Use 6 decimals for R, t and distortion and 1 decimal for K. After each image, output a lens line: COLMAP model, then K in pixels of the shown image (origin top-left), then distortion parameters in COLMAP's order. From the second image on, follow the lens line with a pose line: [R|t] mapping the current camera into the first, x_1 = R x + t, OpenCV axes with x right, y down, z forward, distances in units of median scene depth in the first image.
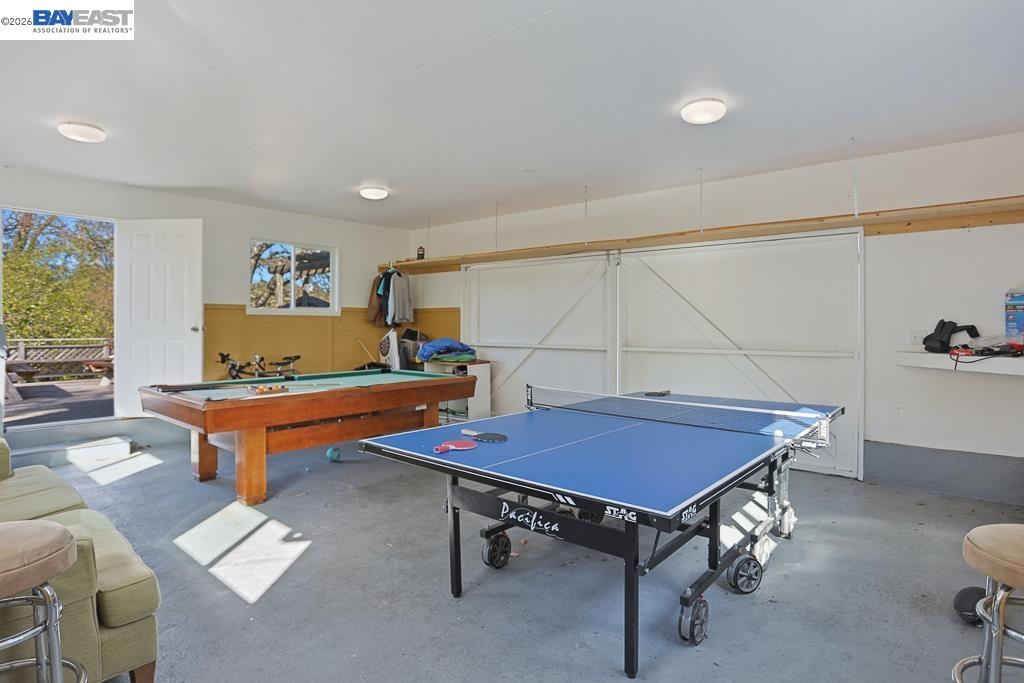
lens RADIAL K [[543.5, 0, 520.0], [0, 543.5, 341.7], [0, 0, 1]] dist [-0.073780, 0.037393]
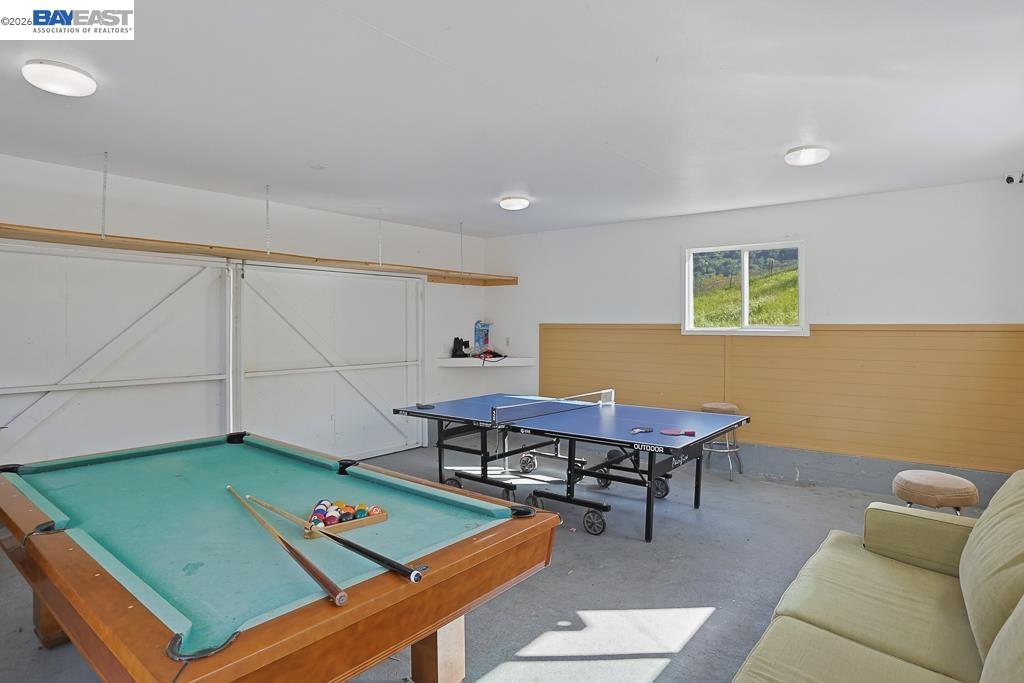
lens RADIAL K [[543.5, 0, 520.0], [0, 543.5, 341.7], [0, 0, 1]] dist [-0.073780, 0.037393]
pose [[-0.018308, -0.031066, 0.999350, -0.958519], [0.026636, 0.999147, 0.031548, -0.079776], [-0.999478, 0.027196, -0.017465, 0.832040]]
